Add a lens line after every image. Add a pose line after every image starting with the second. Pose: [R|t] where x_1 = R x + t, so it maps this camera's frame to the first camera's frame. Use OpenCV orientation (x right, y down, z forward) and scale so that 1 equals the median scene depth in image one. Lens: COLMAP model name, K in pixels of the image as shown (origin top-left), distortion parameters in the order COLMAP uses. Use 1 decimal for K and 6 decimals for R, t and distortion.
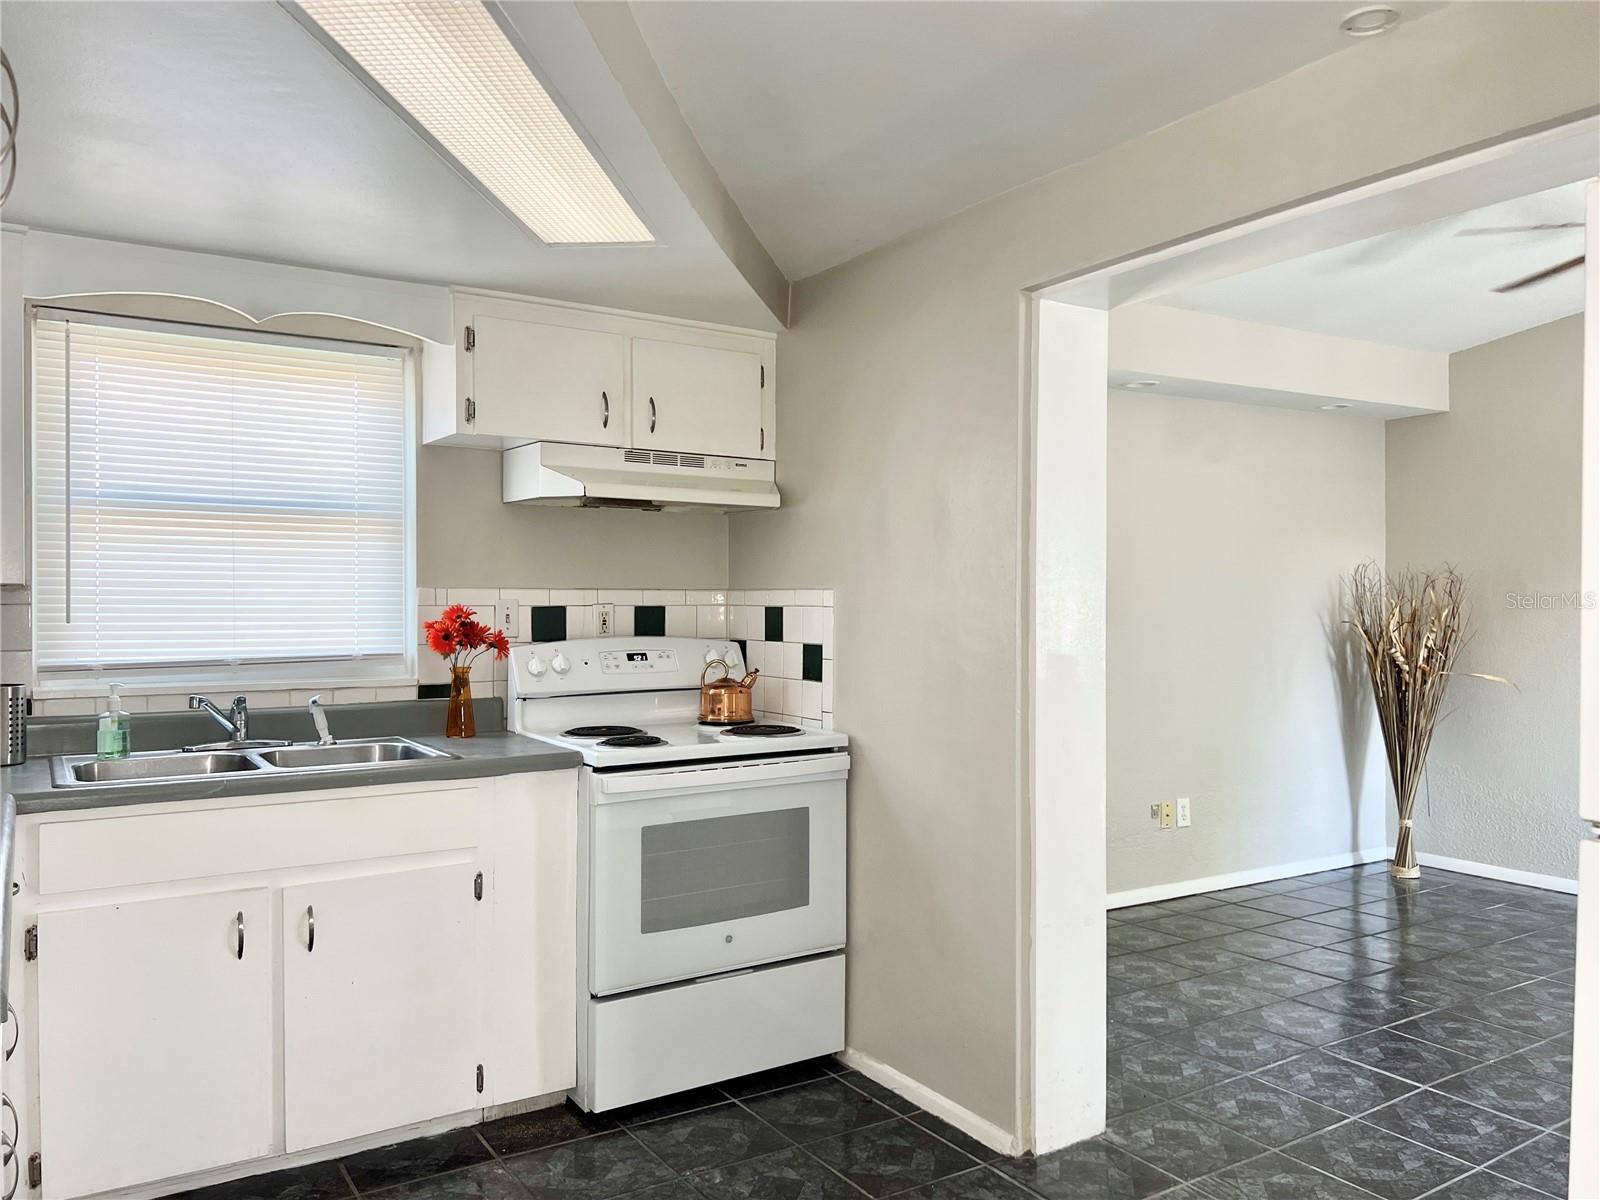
lens RADIAL K [[1202.8, 0, 800.0], [0, 1202.8, 600.0], [0, 0, 1]] dist [-0.000960, -0.043817]
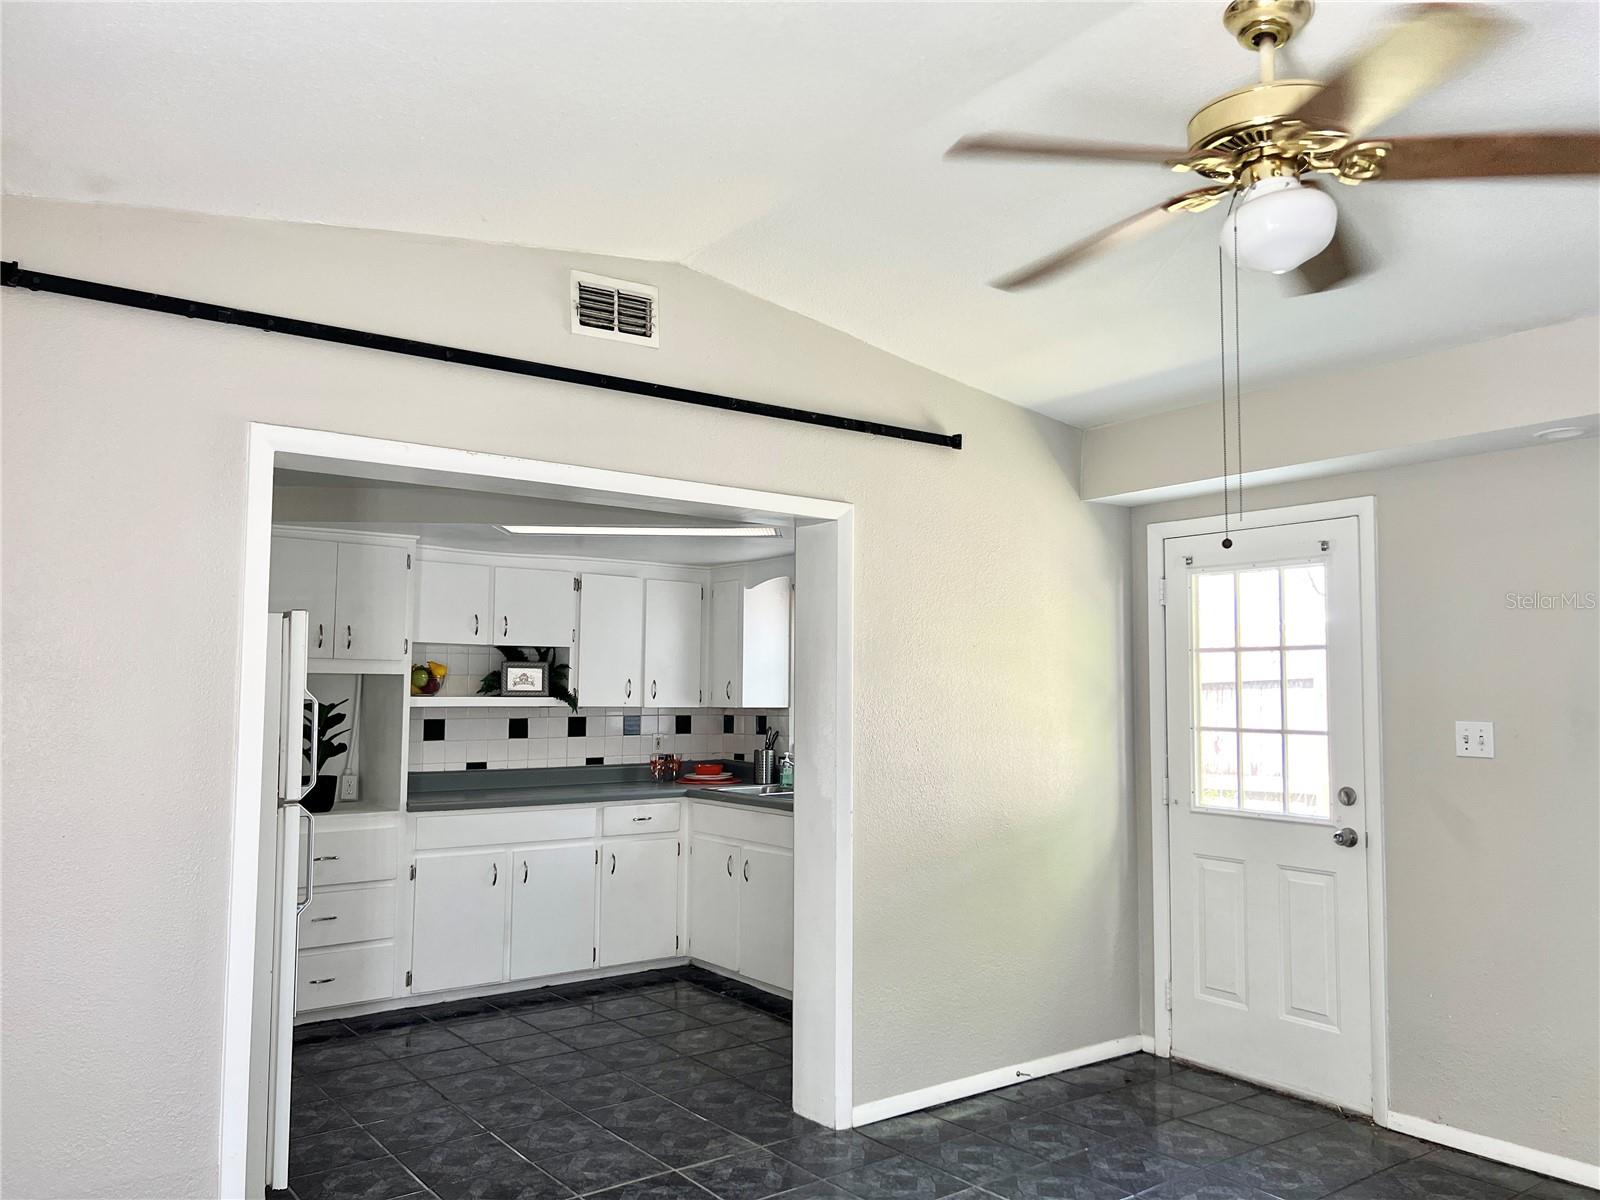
lens RADIAL K [[1216.8, 0, 800.0], [0, 1216.8, 600.0], [0, 0, 1]] dist [0.004797, 0.001244]
pose [[0.088009, -0.079564, -0.992937, 1.660374], [-0.004924, 0.996758, -0.080306, -0.042610], [0.996107, 0.011957, 0.087332, 0.830982]]
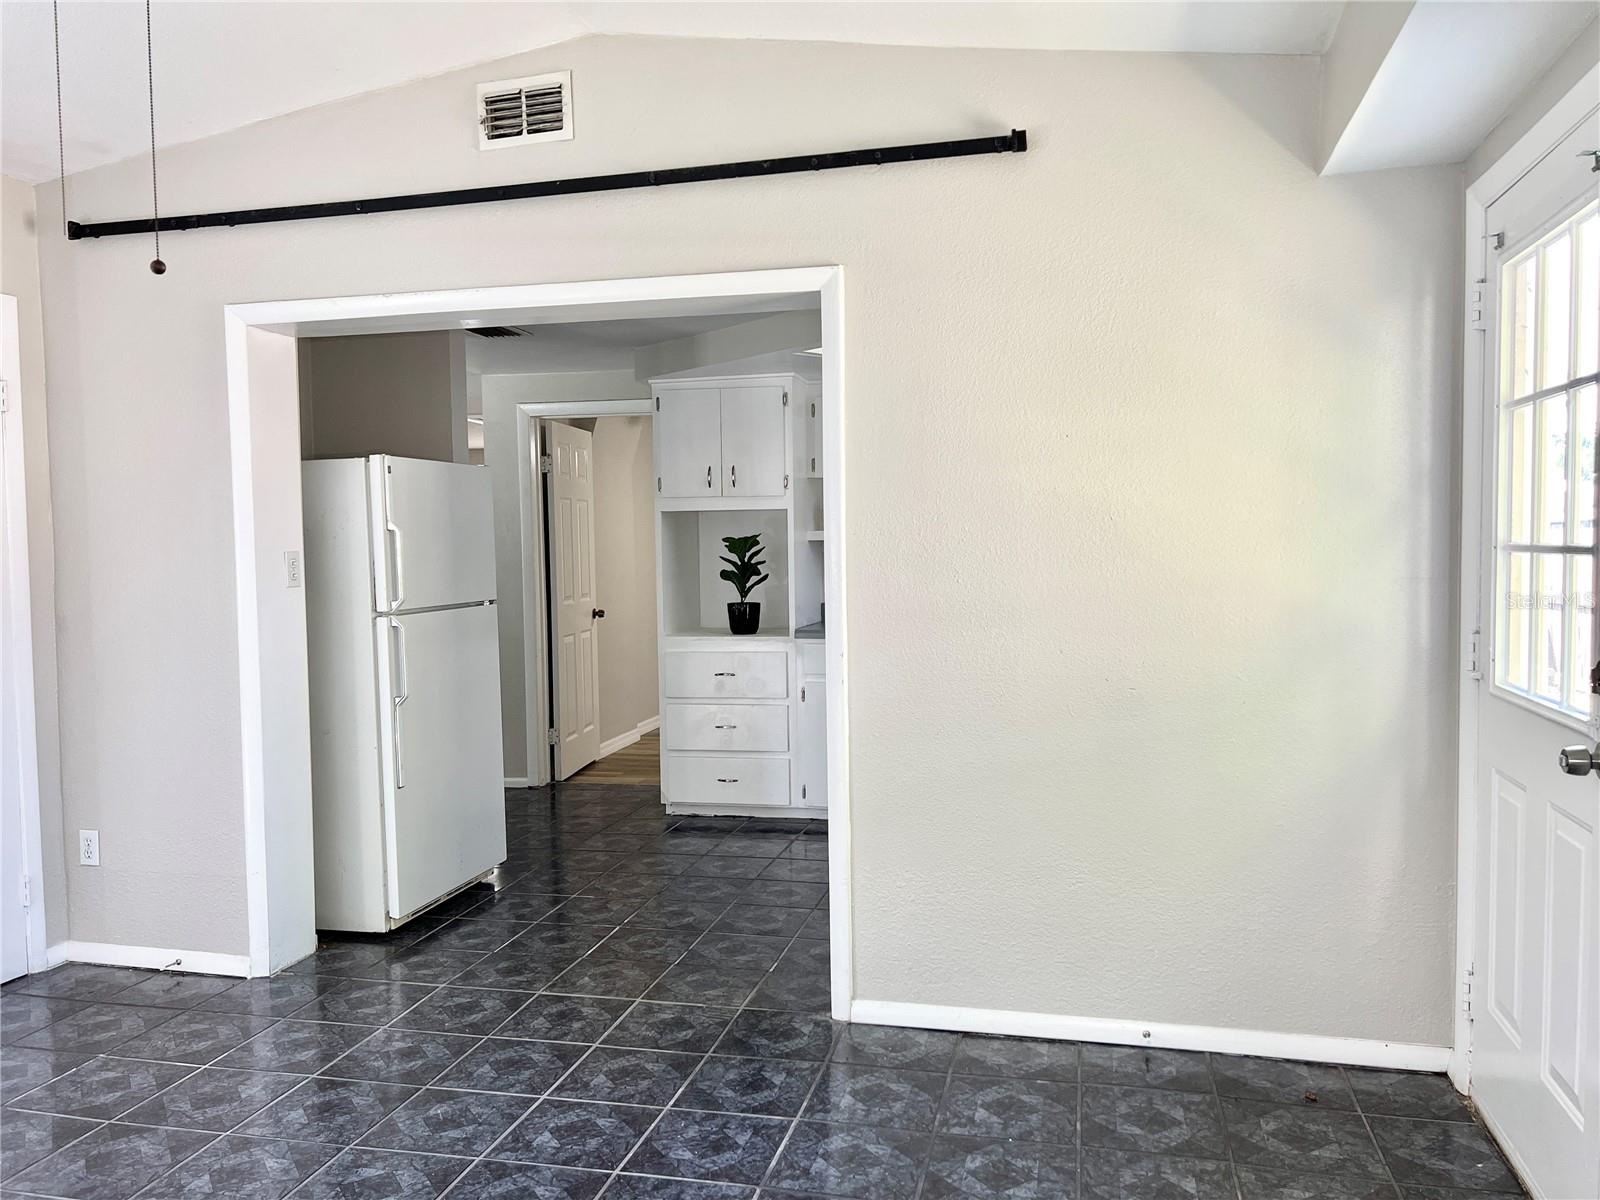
lens RADIAL K [[1238.5, 0, 800.0], [0, 1238.5, 600.0], [0, 0, 1]] dist [0.001639, -0.001787]
pose [[-0.722469, 0.046535, -0.689836, 1.080486], [0.015274, 0.998563, 0.051364, -0.021694], [0.691235, 0.026572, -0.722141, 1.826751]]
